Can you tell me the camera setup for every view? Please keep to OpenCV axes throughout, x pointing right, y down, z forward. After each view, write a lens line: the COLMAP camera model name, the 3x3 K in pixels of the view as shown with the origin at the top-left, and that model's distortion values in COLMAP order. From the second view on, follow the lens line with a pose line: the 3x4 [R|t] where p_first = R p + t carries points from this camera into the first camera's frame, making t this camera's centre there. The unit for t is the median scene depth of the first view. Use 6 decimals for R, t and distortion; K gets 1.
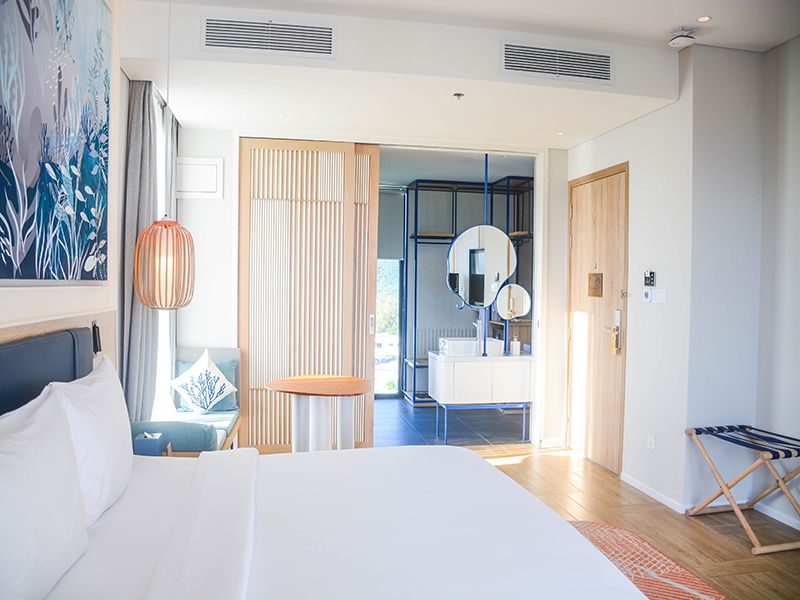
lens RADIAL K [[628.8, 0, 393.5], [0, 628.8, 302.3], [0, 0, 1]] dist [-0.148018, 0.105931]
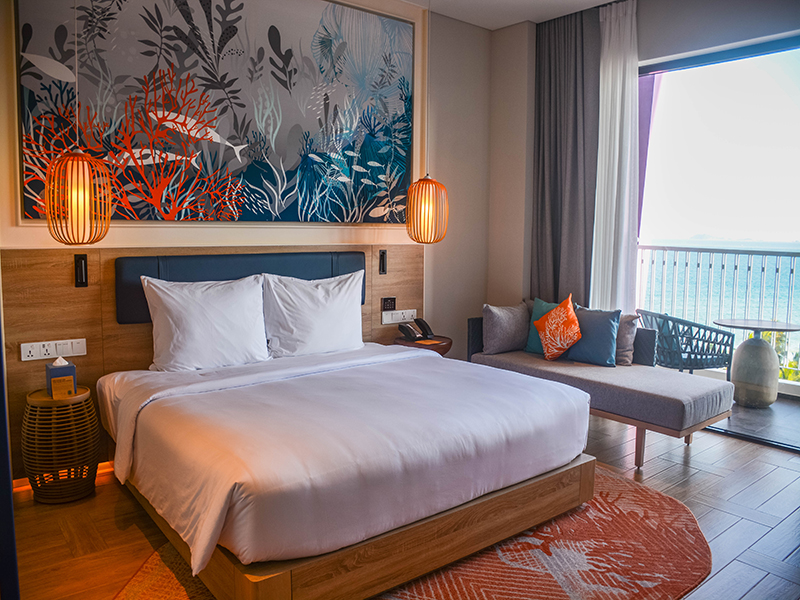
lens RADIAL K [[628.8, 0, 395.1], [0, 628.8, 291.7], [0, 0, 1]] dist [-0.148018, 0.105931]
pose [[0.480266, 0.077760, -0.873669, 0.923378], [-0.028068, 0.996915, 0.073300, 0.019304], [0.876674, -0.010682, 0.480967, 0.287171]]
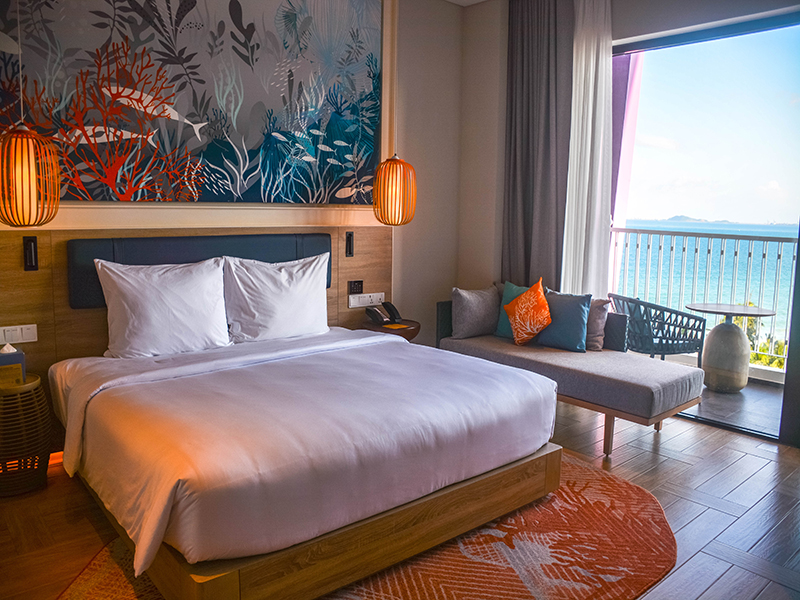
lens RADIAL K [[628.8, 0, 392.1], [0, 628.8, 289.0], [0, 0, 1]] dist [-0.148018, 0.105931]
pose [[0.505516, 0.102979, -0.856650, 0.904478], [-0.033374, 0.994443, 0.099849, 0.013404], [0.862172, -0.021886, 0.506143, 0.330471]]
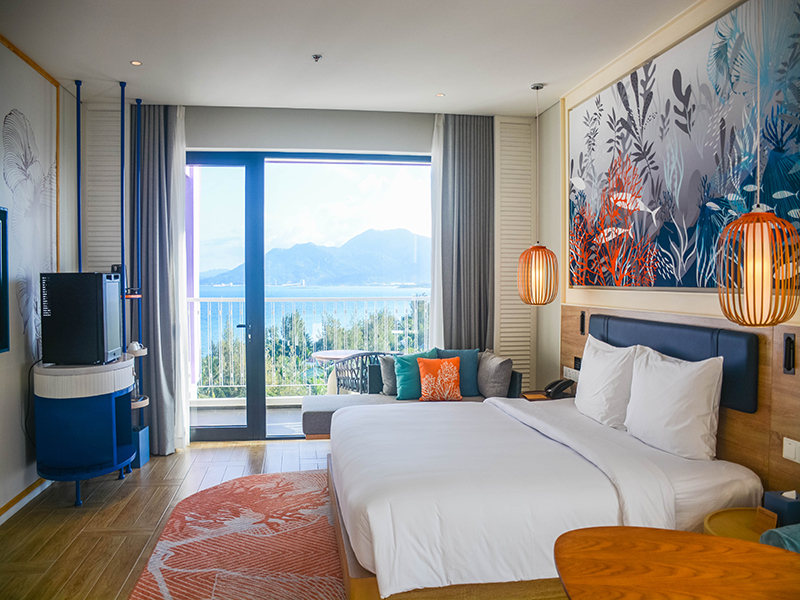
lens RADIAL K [[628.8, 0, 403.1], [0, 628.8, 314.7], [0, 0, 1]] dist [-0.148018, 0.105931]
pose [[-0.999869, -0.013655, 0.008673, 0.082756], [-0.012912, 0.996663, 0.080603, -0.065009], [-0.009745, 0.080480, -0.996709, 1.965991]]
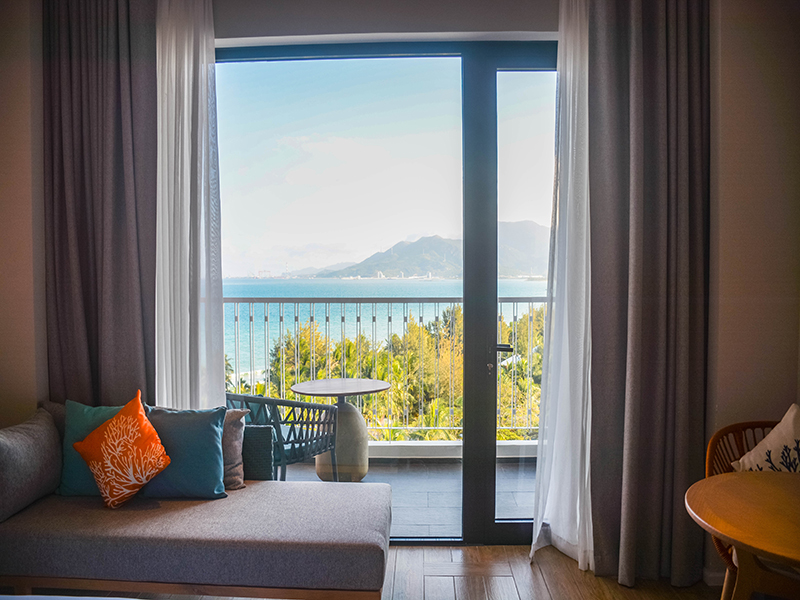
lens RADIAL K [[628.8, 0, 406.5], [0, 628.8, 297.8], [0, 0, 1]] dist [-0.148018, 0.105931]
pose [[0.978848, -0.014116, -0.204102, 0.364736], [0.015649, 0.999860, 0.005899, -0.013555], [0.203990, -0.008968, 0.978932, 0.595163]]
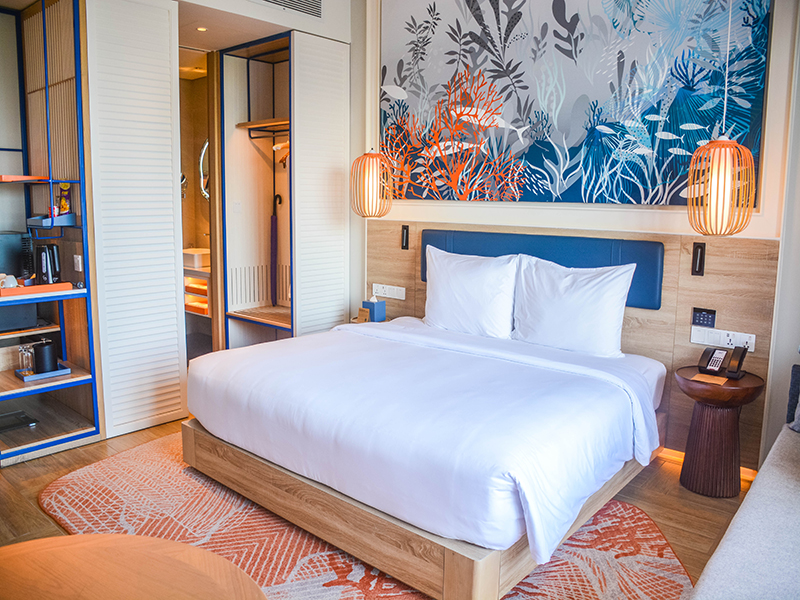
lens RADIAL K [[628.8, 0, 400.4], [0, 628.8, 288.7], [0, 0, 1]] dist [-0.148018, 0.105931]
pose [[-0.773670, 0.067332, -0.630001, 0.661230], [-0.039848, 0.987198, 0.154443, -0.037990], [0.632334, 0.144593, -0.761082, 1.569689]]
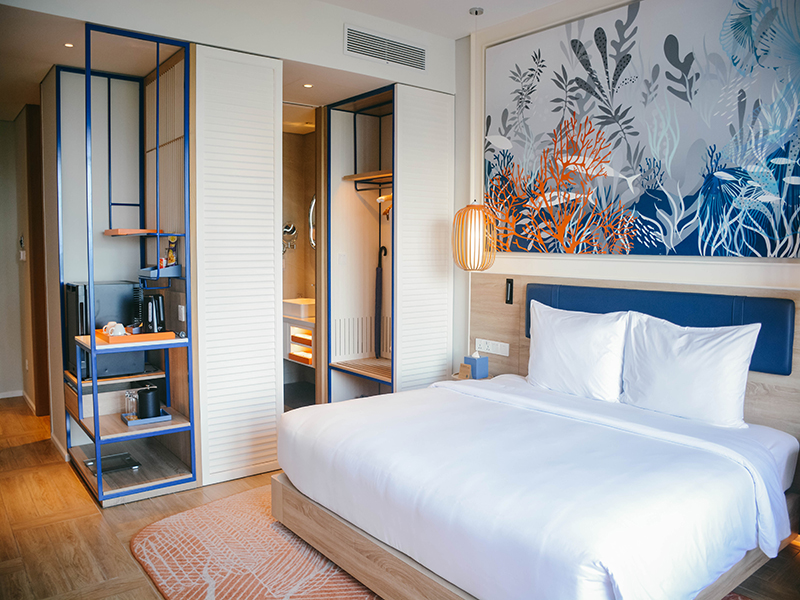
lens RADIAL K [[628.8, 0, 400.3], [0, 628.8, 299.3], [0, 0, 1]] dist [-0.148018, 0.105931]
pose [[-0.878335, 0.019665, -0.477642, 0.602792], [-0.032405, 0.994406, 0.100530, -0.046628], [0.476947, 0.103777, -0.872784, 1.554812]]
